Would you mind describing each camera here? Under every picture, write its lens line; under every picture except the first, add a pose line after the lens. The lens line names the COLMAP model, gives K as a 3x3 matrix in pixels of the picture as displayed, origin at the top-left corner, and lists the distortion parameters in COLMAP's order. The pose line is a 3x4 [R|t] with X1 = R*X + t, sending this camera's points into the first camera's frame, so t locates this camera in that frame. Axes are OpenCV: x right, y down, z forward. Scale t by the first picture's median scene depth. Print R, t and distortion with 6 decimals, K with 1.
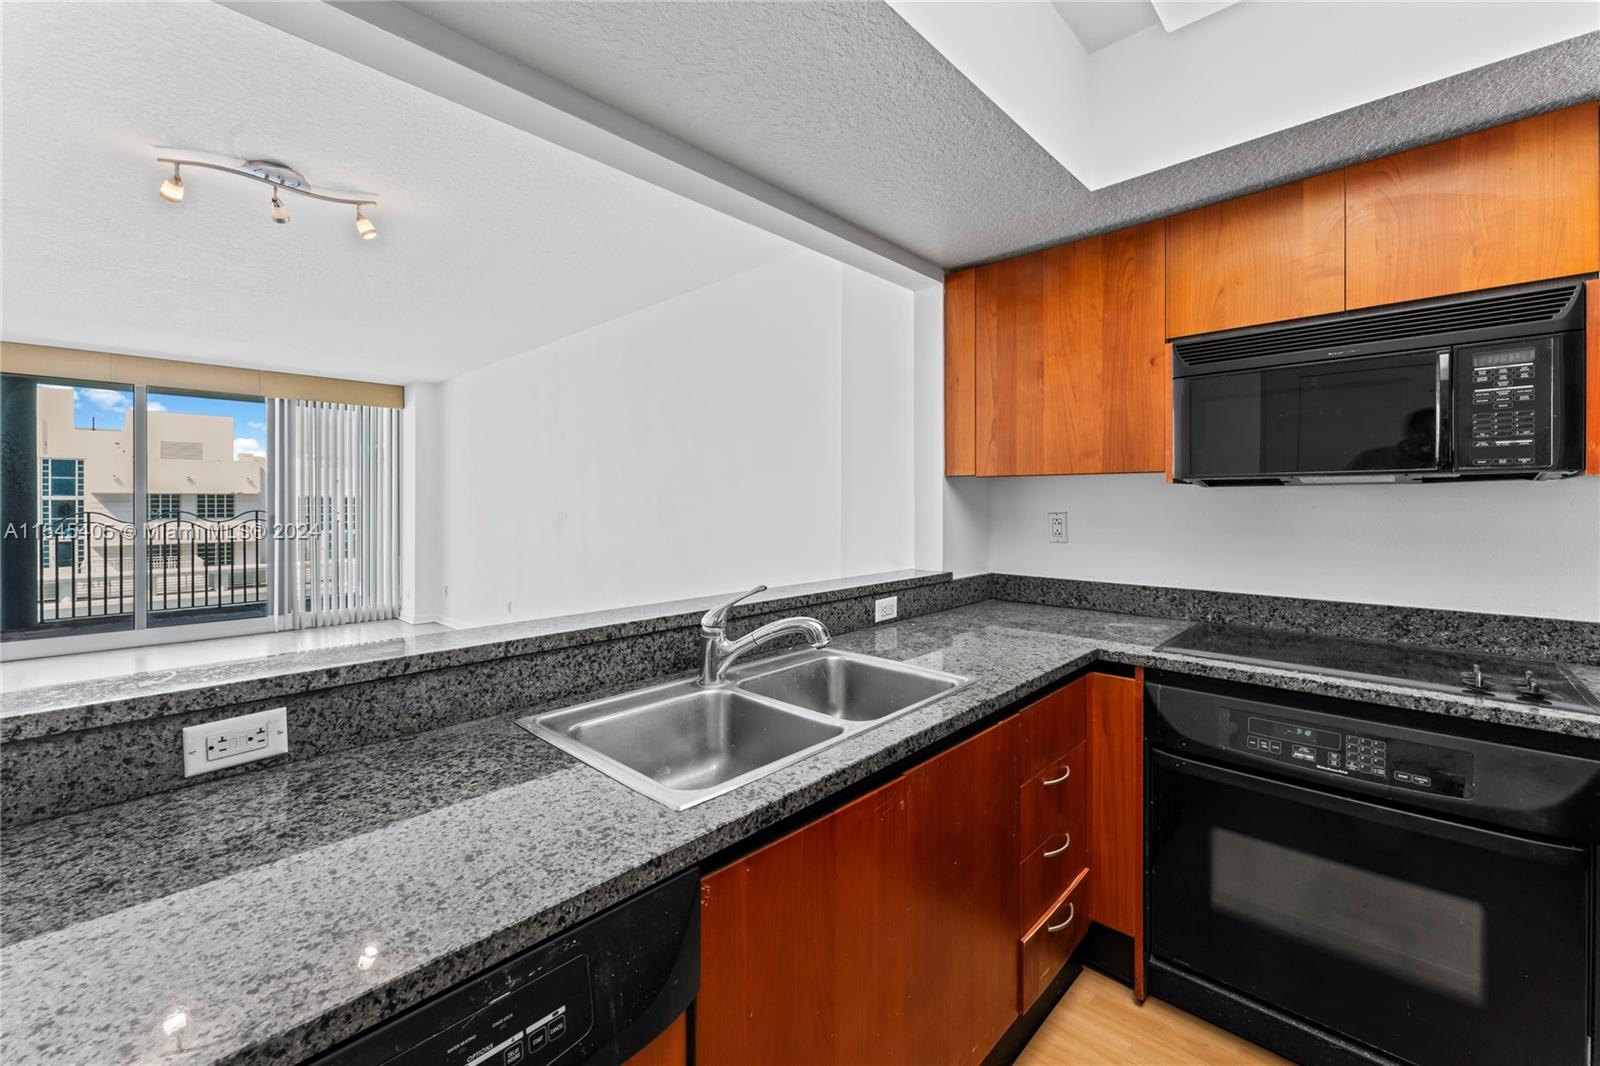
lens RADIAL K [[650.5, 0, 788.0], [0, 650.5, 504.5], [0, 0, 1]] dist [-0.002691, 0.001317]
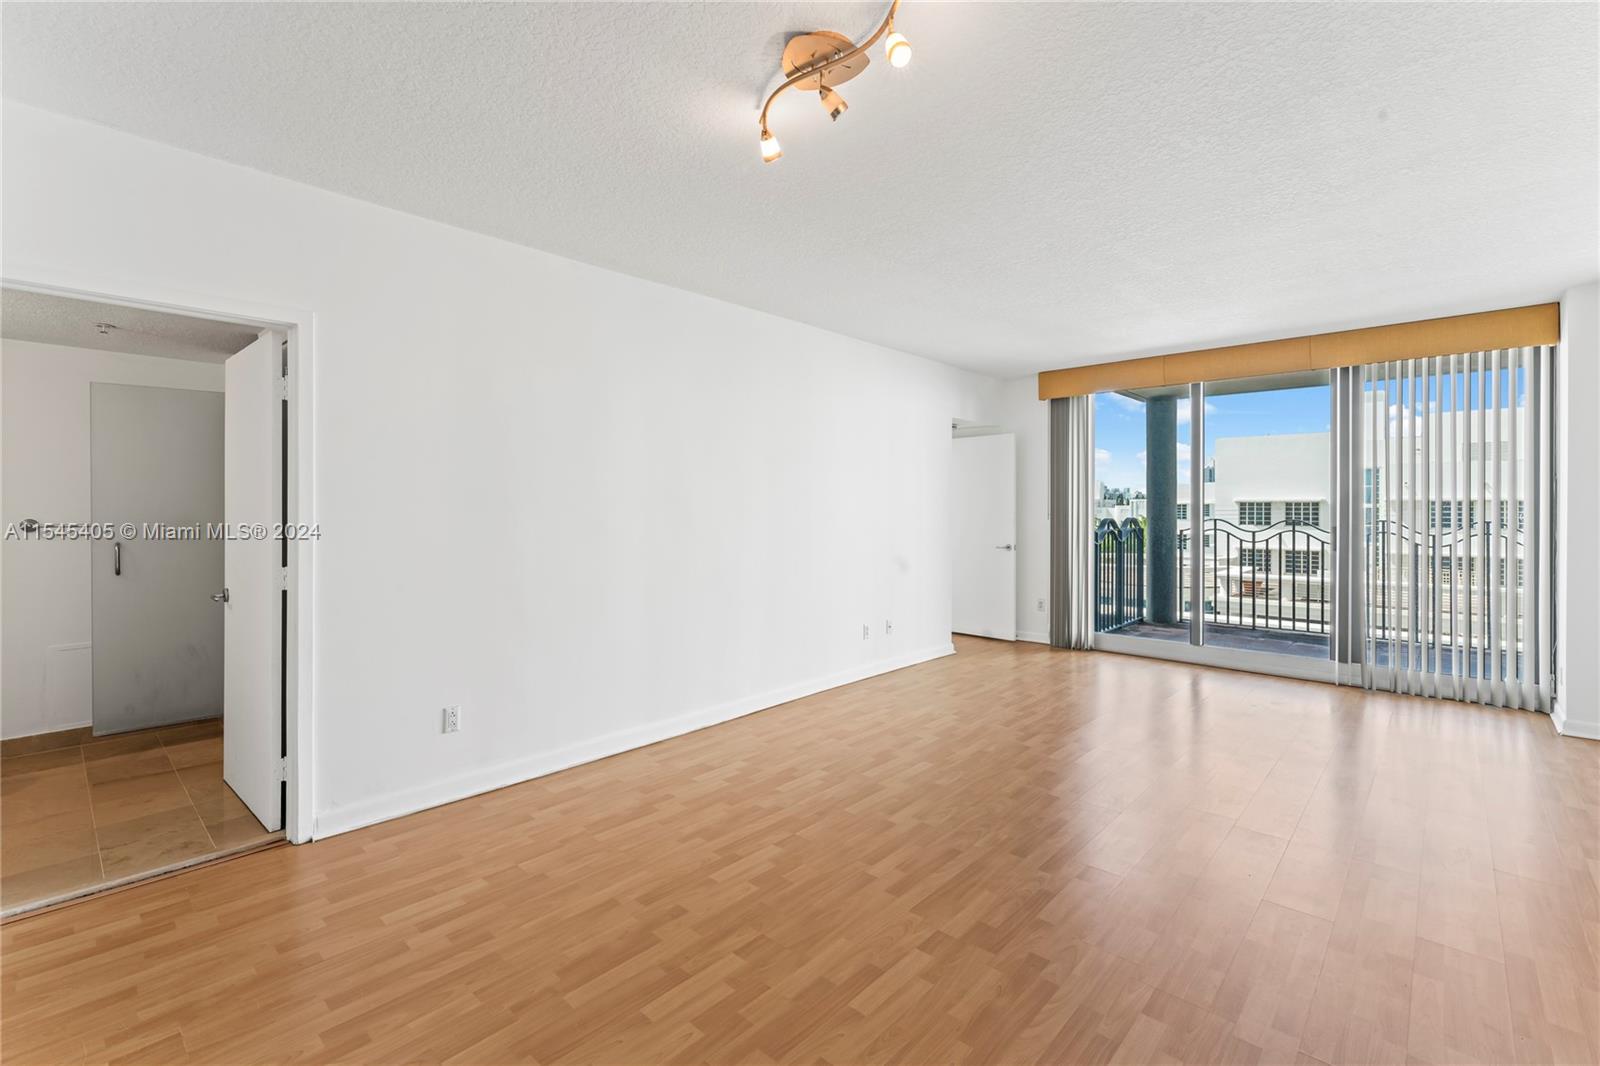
lens RADIAL K [[704.3, 0, 797.7], [0, 704.3, 508.6], [0, 0, 1]] dist [-0.004606, 0.000479]
pose [[0.017030, 0.000978, -0.999855, -0.003001], [-0.006985, 0.999975, 0.000859, -0.002162], [0.999831, 0.006969, 0.017036, 1.526803]]
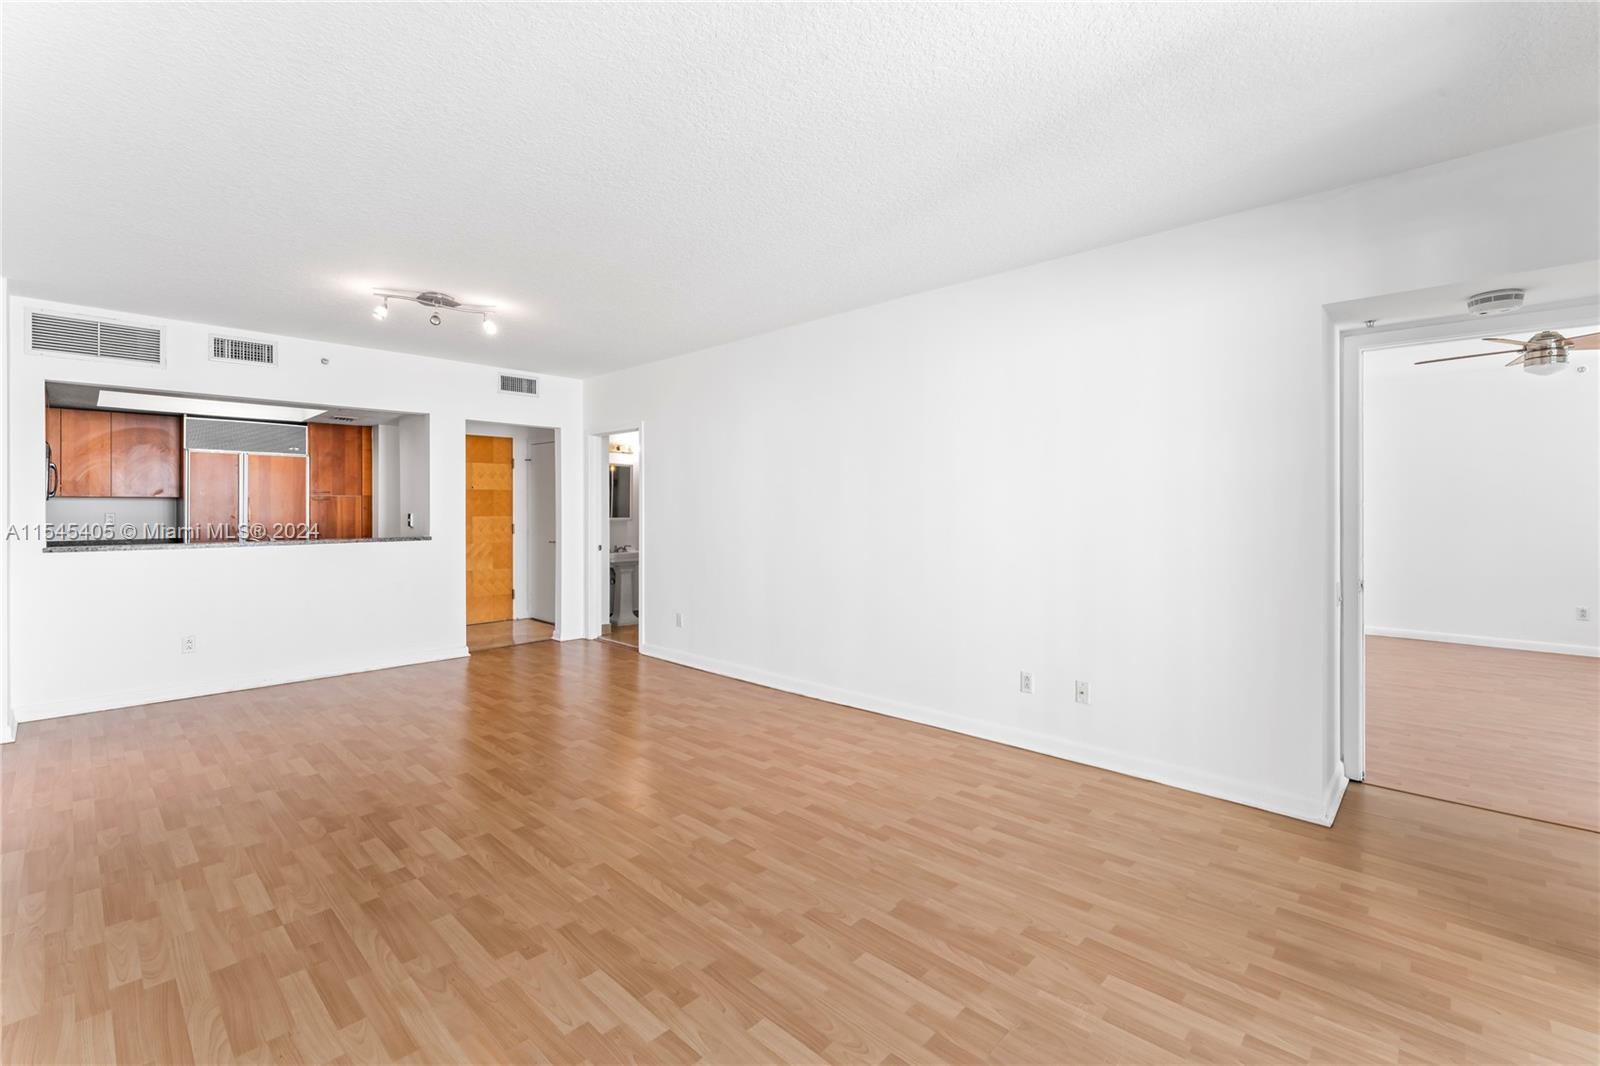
lens RADIAL K [[704.3, 0, 796.4], [0, 704.3, 536.3], [0, 0, 1]] dist [-0.004606, 0.000479]
pose [[-0.999999, 0.001307, -0.001031, -2.611903], [0.001255, 0.998794, 0.049089, -0.017866], [0.001094, 0.049088, -0.998794, 4.245412]]
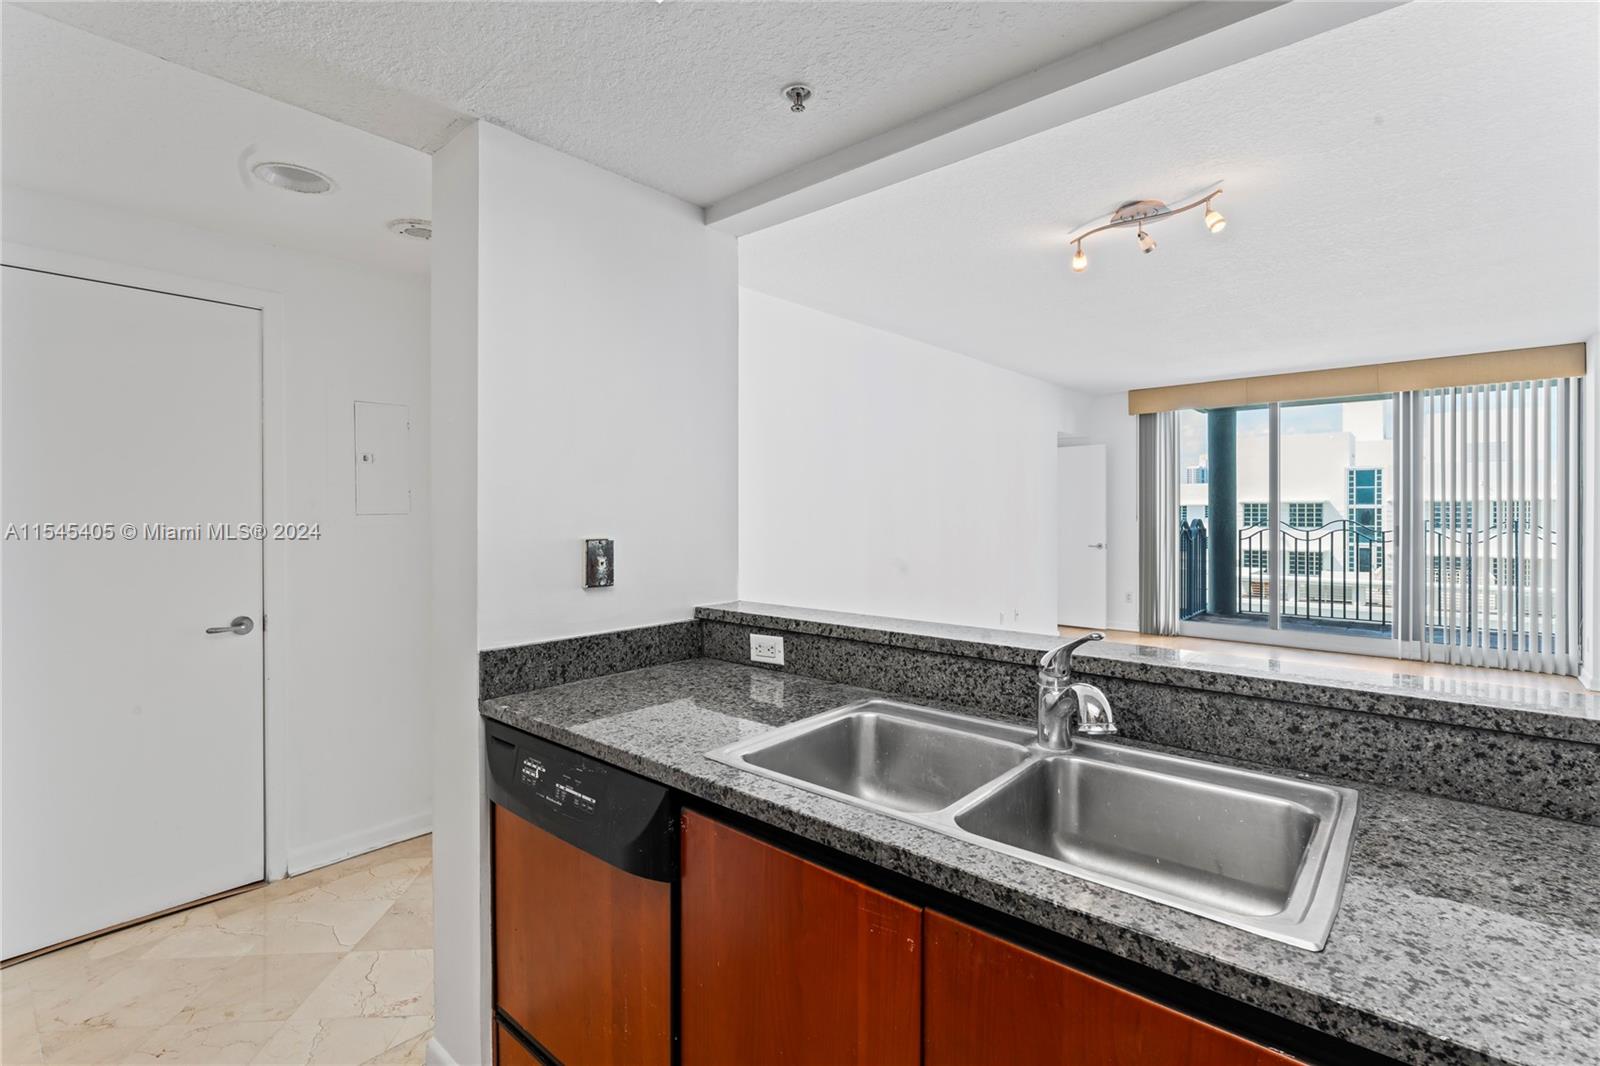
lens RADIAL K [[738.1, 0, 795.6], [0, 738.1, 514.0], [0, 0, 1]] dist [-0.003876, -0.001256]
pose [[0.045285, 0.004423, -0.998964, 0.670065], [-0.003275, 0.999985, 0.004279, -0.004676], [0.998969, 0.003078, 0.045299, 0.582641]]
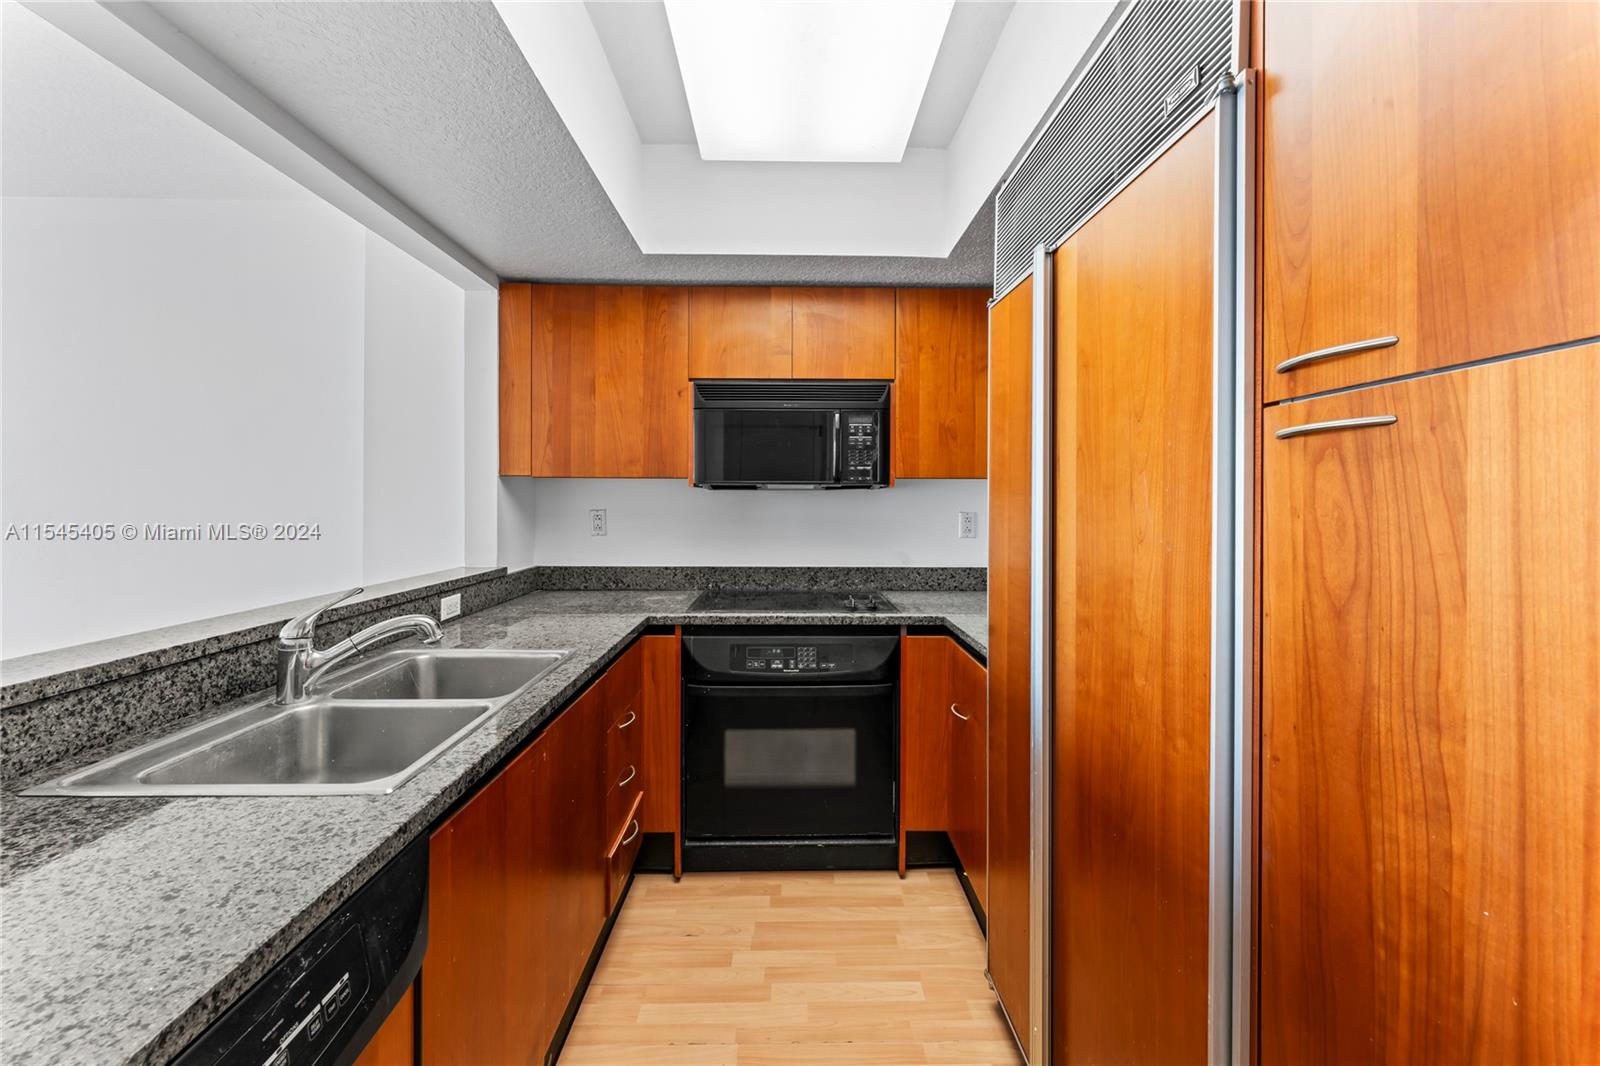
lens RADIAL K [[650.5, 0, 798.7], [0, 650.5, 501.4], [0, 0, 1]] dist [-0.002691, 0.001317]
pose [[0.706202, 0.002396, 0.708006, -0.232507], [-0.001091, 0.999997, -0.002296, 0.000143], [-0.708009, 0.000849, 0.706203, -0.111275]]
